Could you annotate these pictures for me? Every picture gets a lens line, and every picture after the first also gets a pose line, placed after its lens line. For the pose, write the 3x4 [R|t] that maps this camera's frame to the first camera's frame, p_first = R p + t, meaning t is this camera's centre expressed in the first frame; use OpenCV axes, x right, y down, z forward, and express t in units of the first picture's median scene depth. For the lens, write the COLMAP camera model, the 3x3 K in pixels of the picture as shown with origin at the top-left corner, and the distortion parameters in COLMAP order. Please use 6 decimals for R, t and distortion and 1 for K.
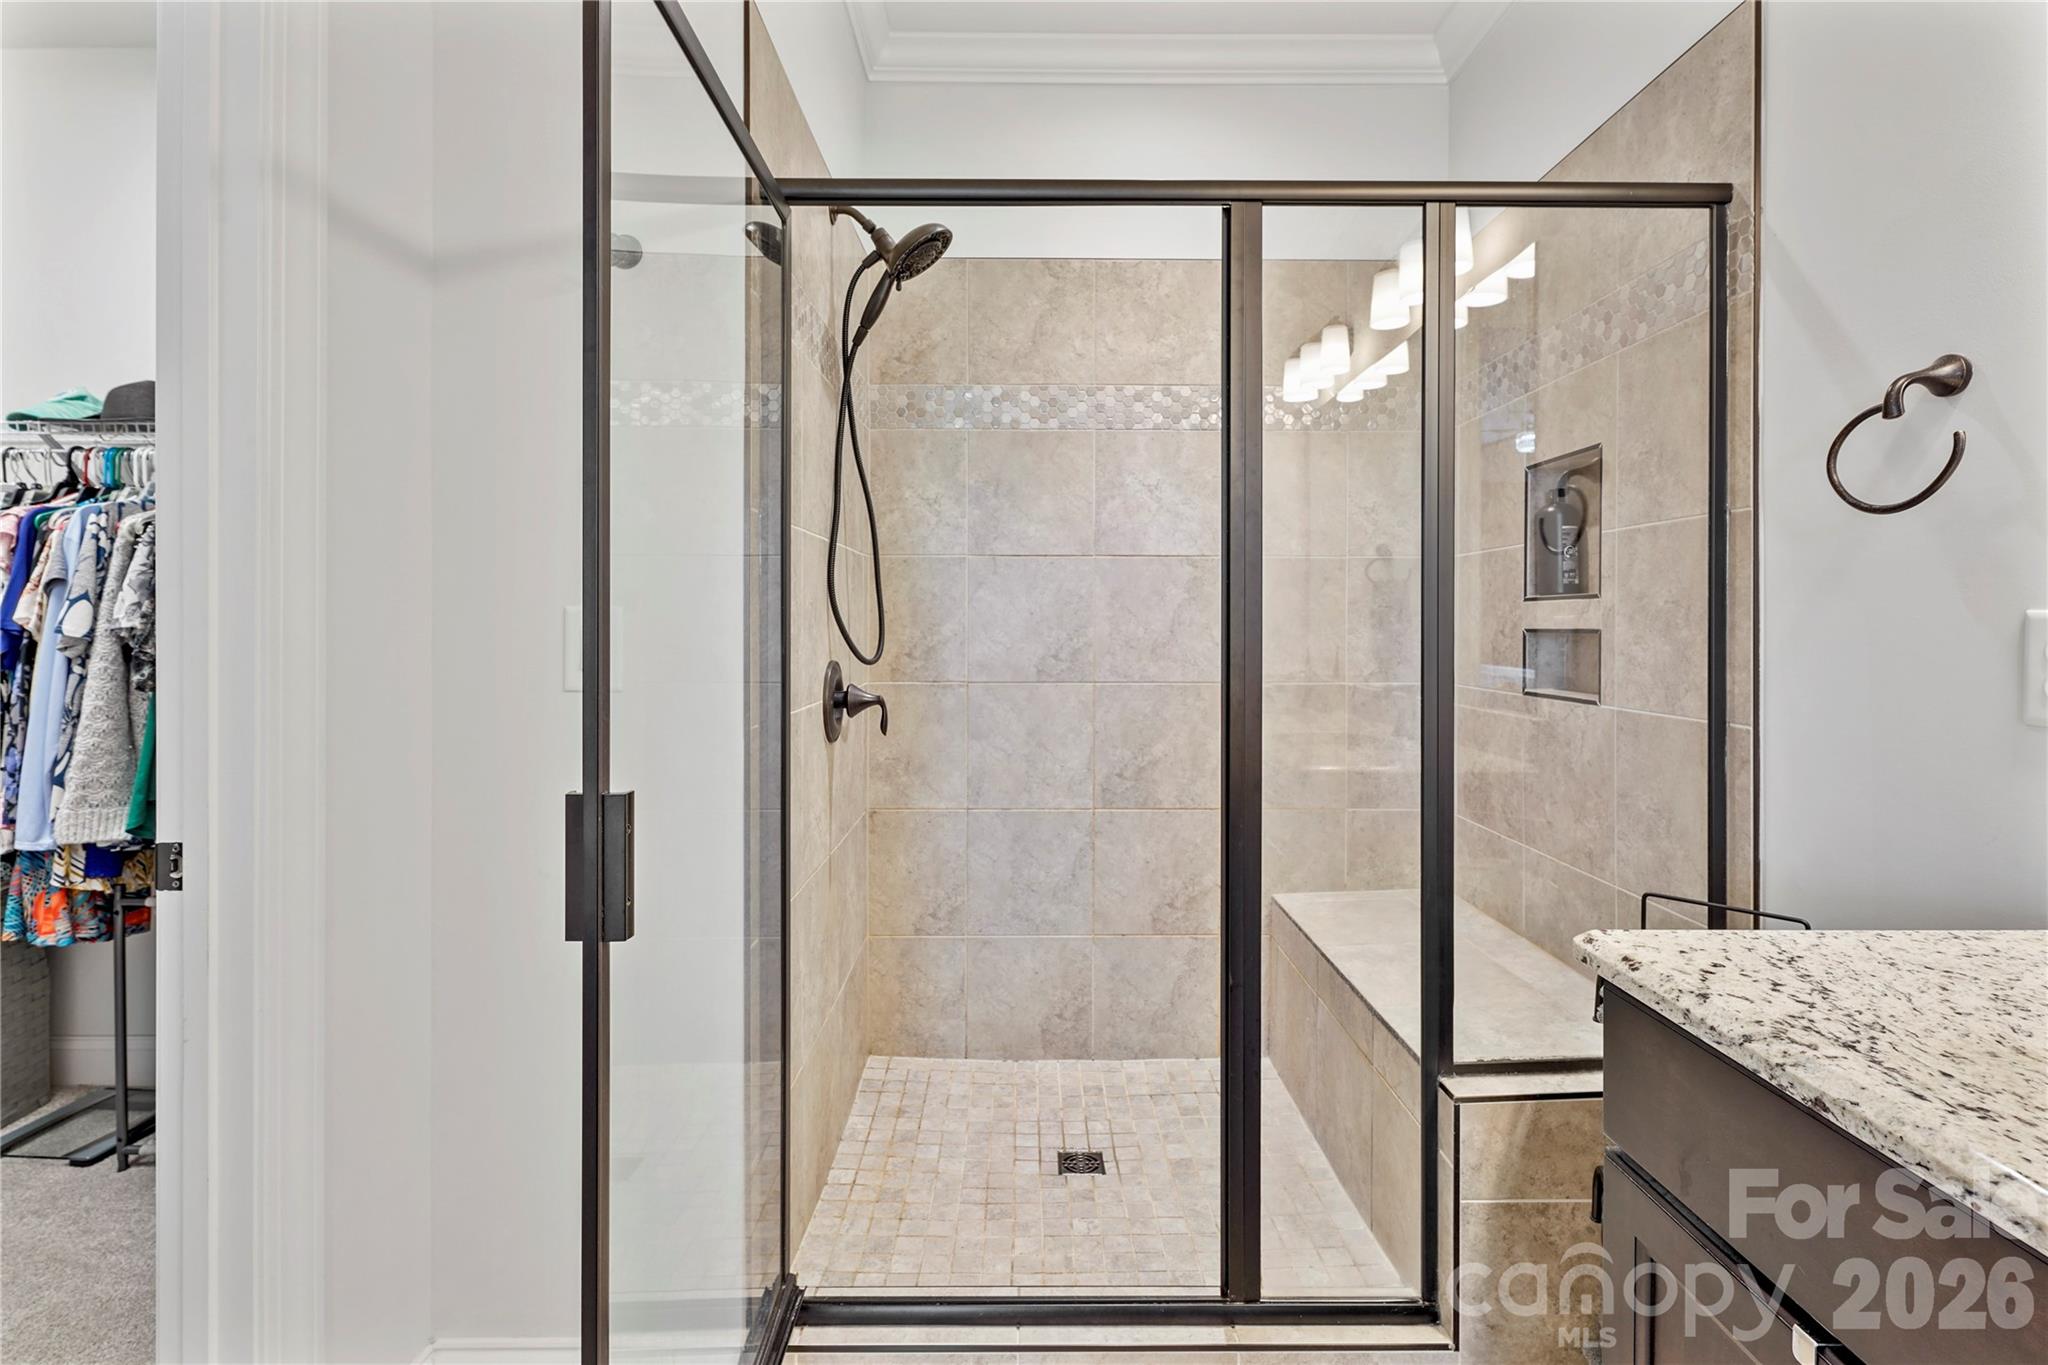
lens RADIAL K [[941.0, 0, 1024.4], [0, 941.0, 650.5], [0, 0, 1]] dist [0.003298, 0.000156]
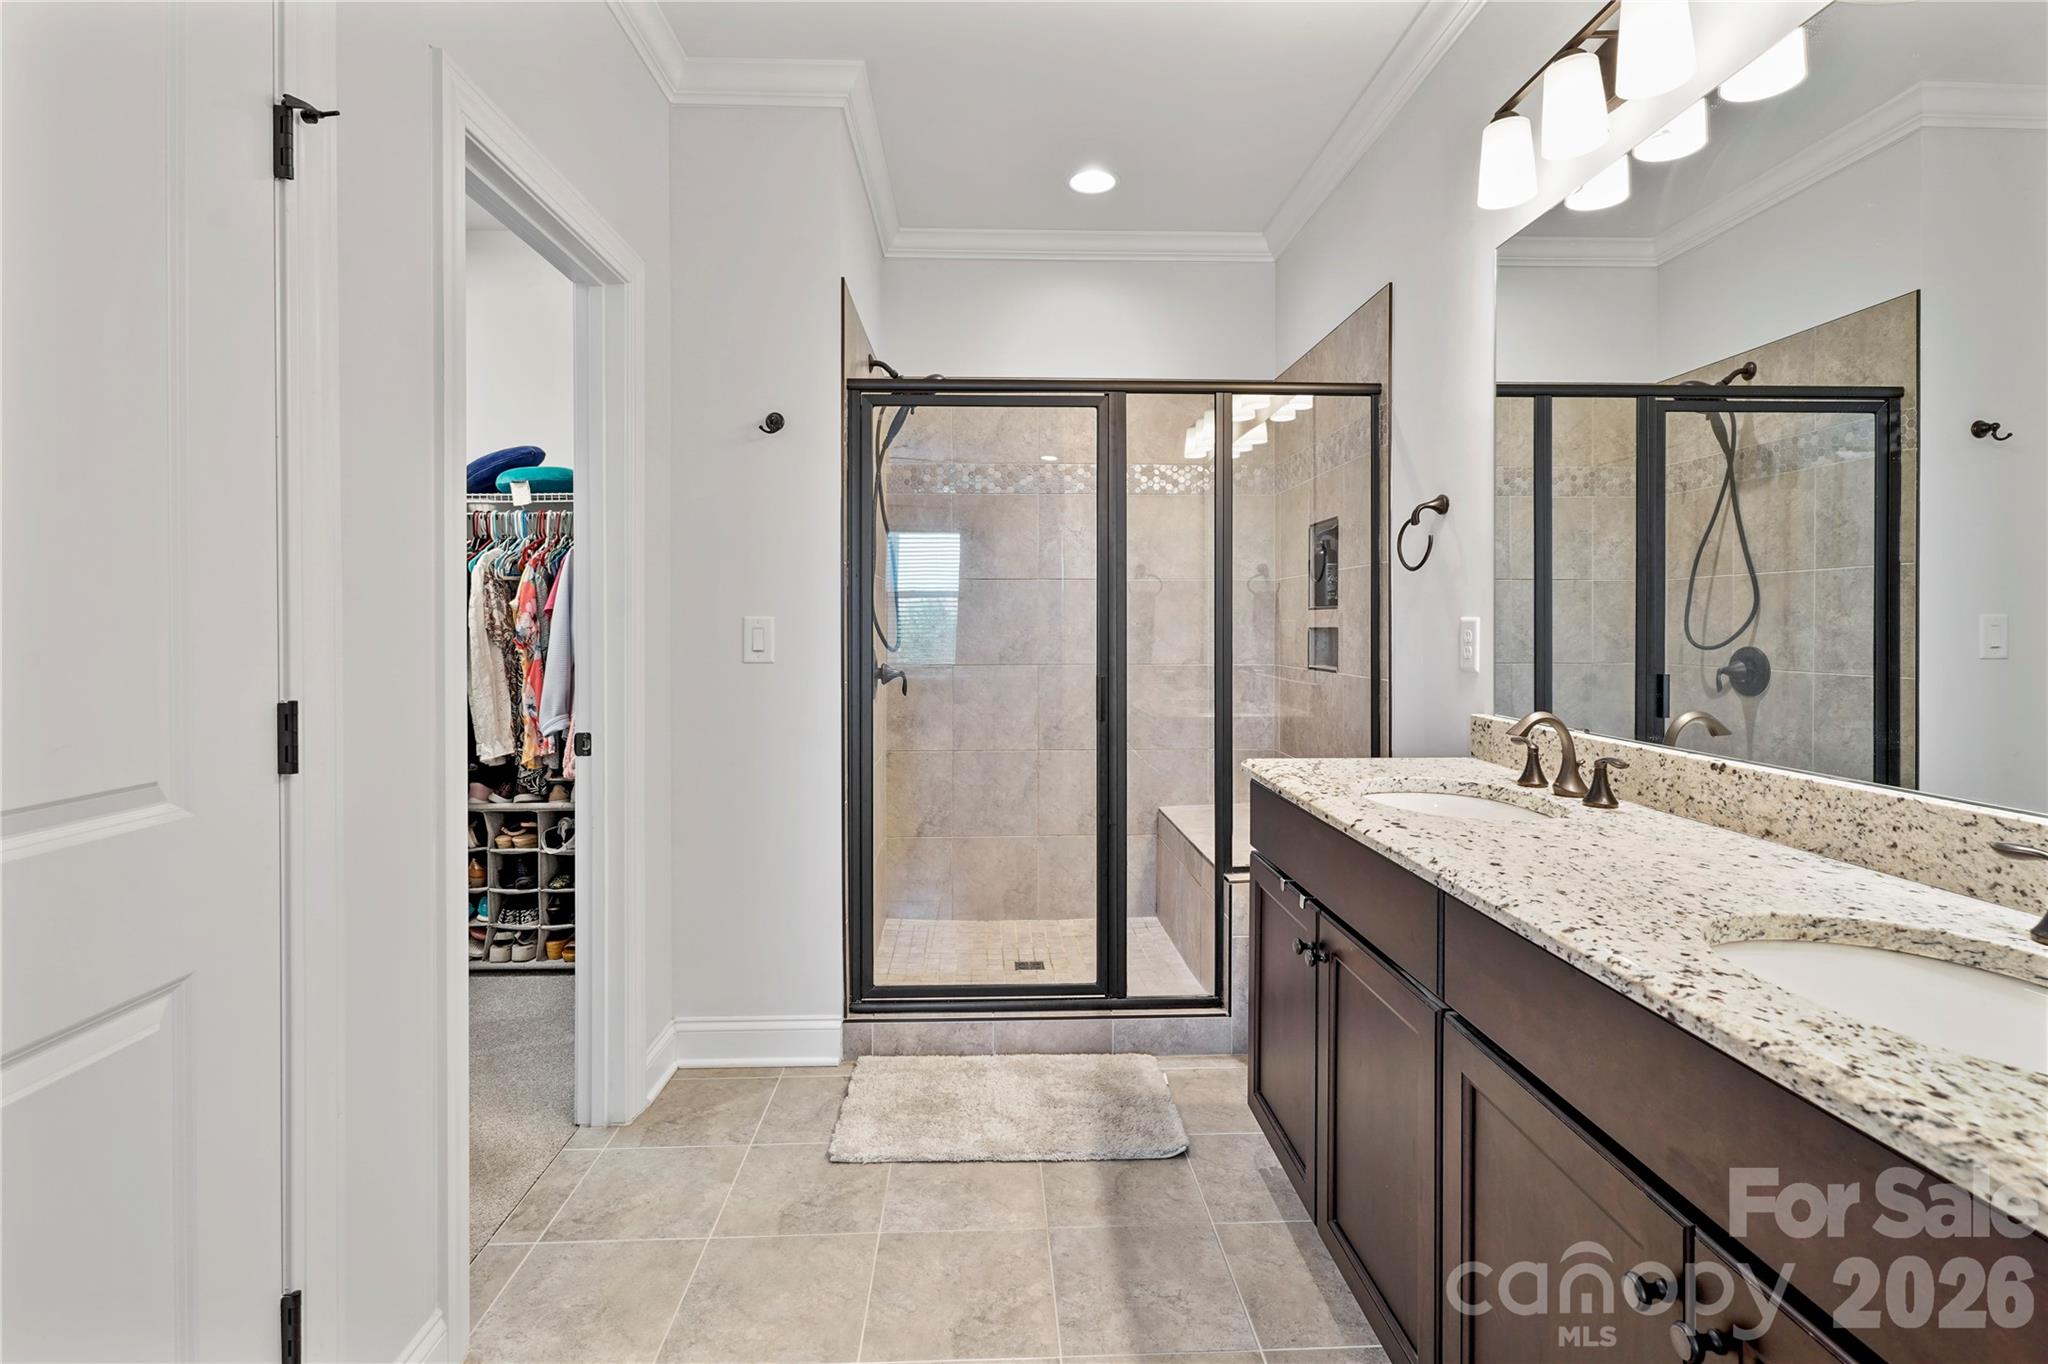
lens RADIAL K [[956.5, 0, 997.9], [0, 956.5, 619.5], [0, 0, 1]] dist [-0.001353, 0.000384]
pose [[0.999834, -0.001914, 0.018127, -0.019575], [0.002558, 0.999362, -0.035621, 0.018808], [-0.018048, 0.035662, 0.999201, -0.588492]]
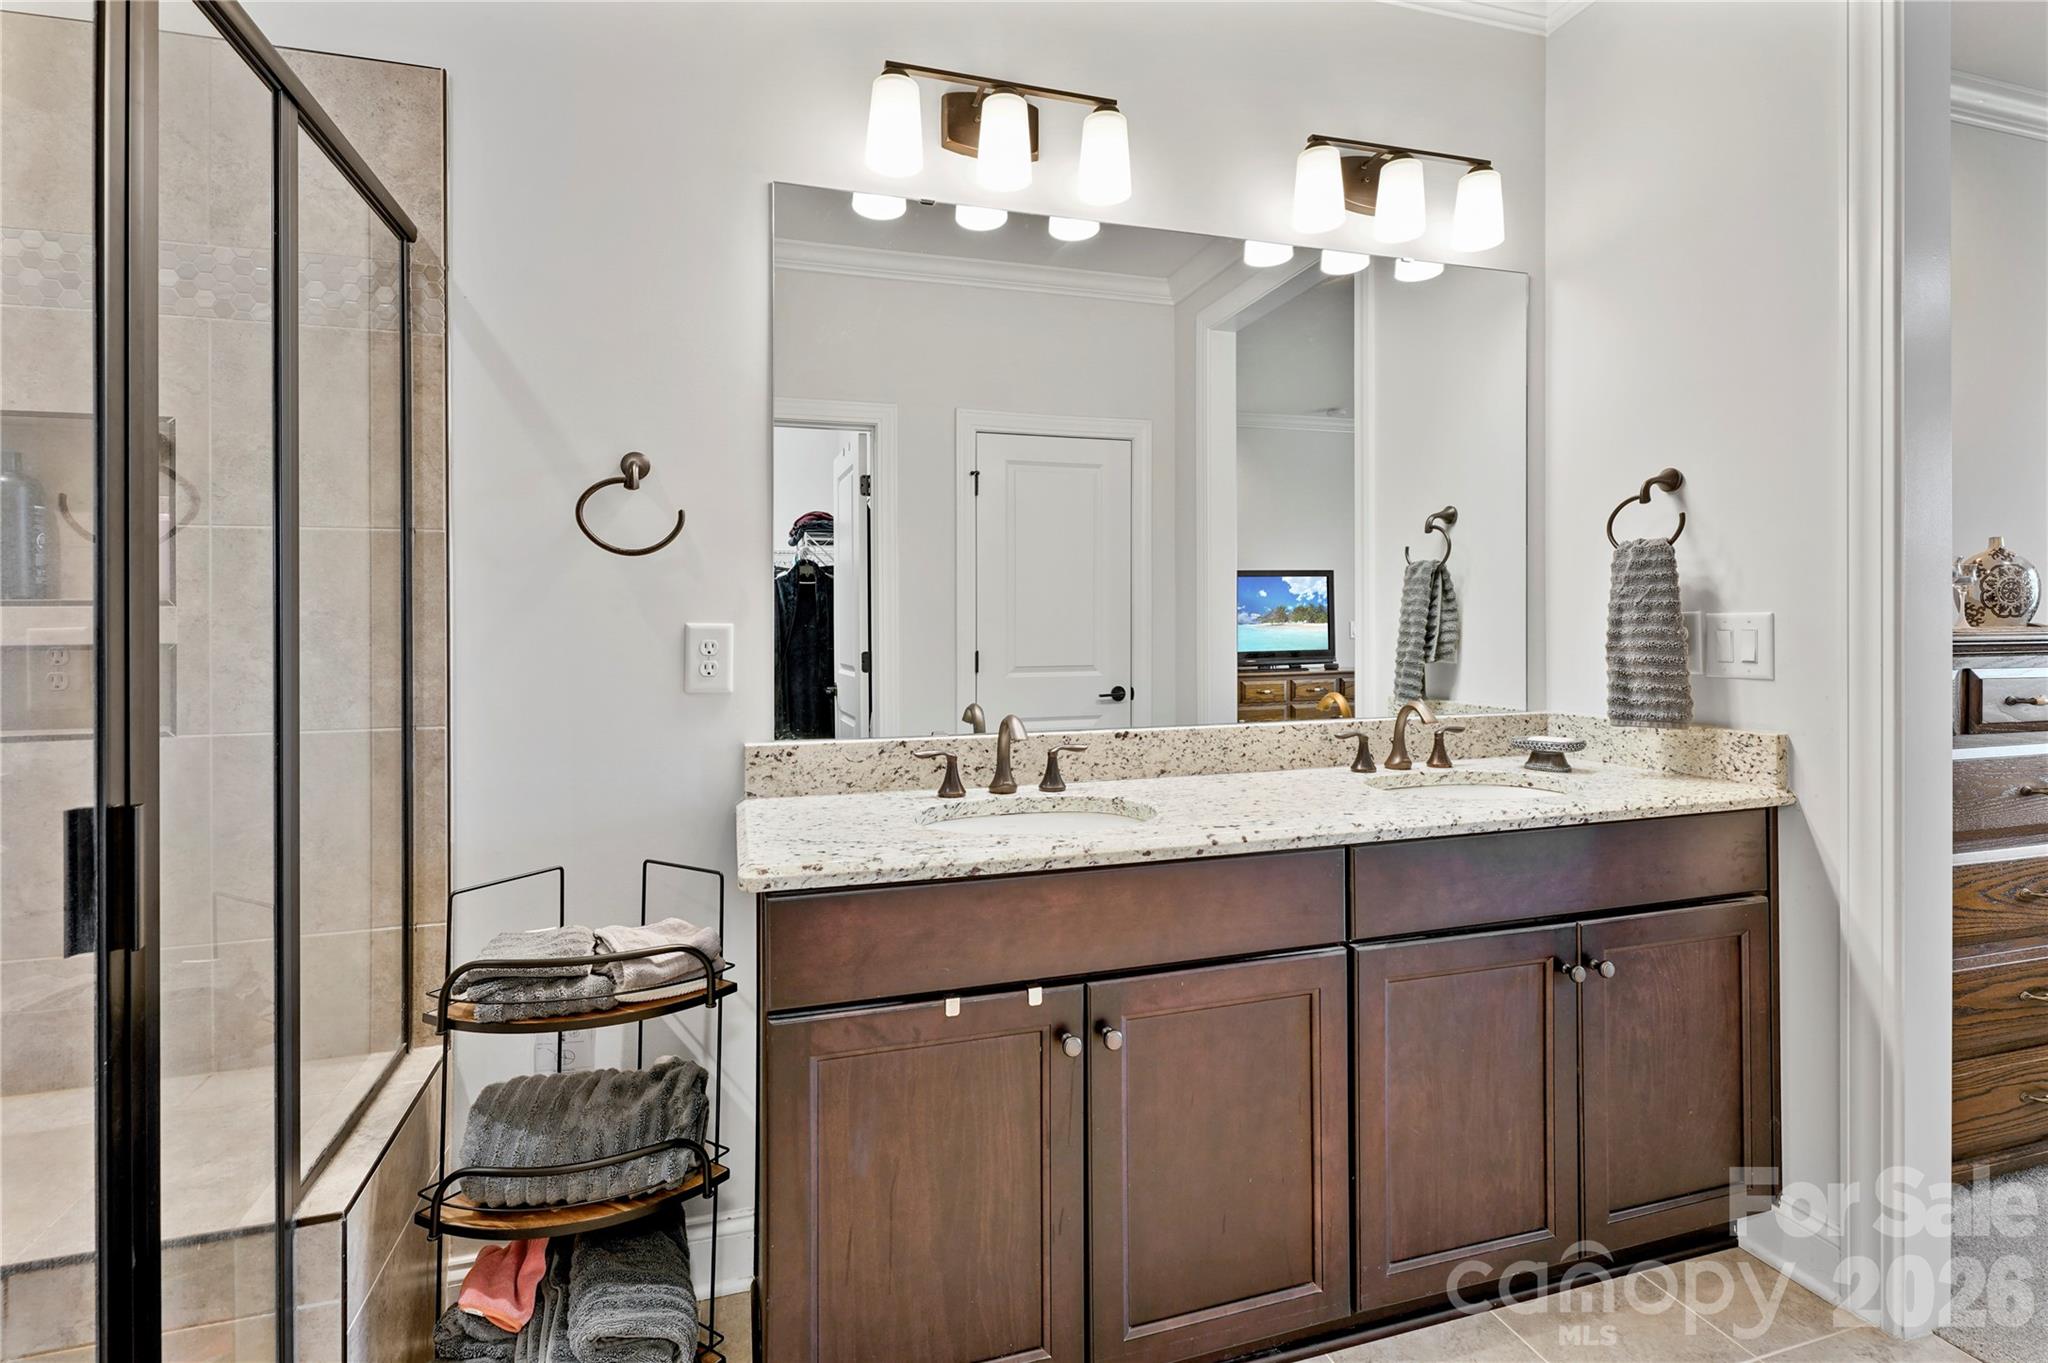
lens RADIAL K [[969.6, 0, 1027.6], [0, 969.6, 632.1], [0, 0, 1]] dist [-0.000622, 0.000102]
pose [[-0.298372, -0.004336, 0.954440, -0.355978], [0.036923, 0.999189, 0.016082, -0.015857], [-0.953735, 0.040039, -0.297970, 0.461595]]
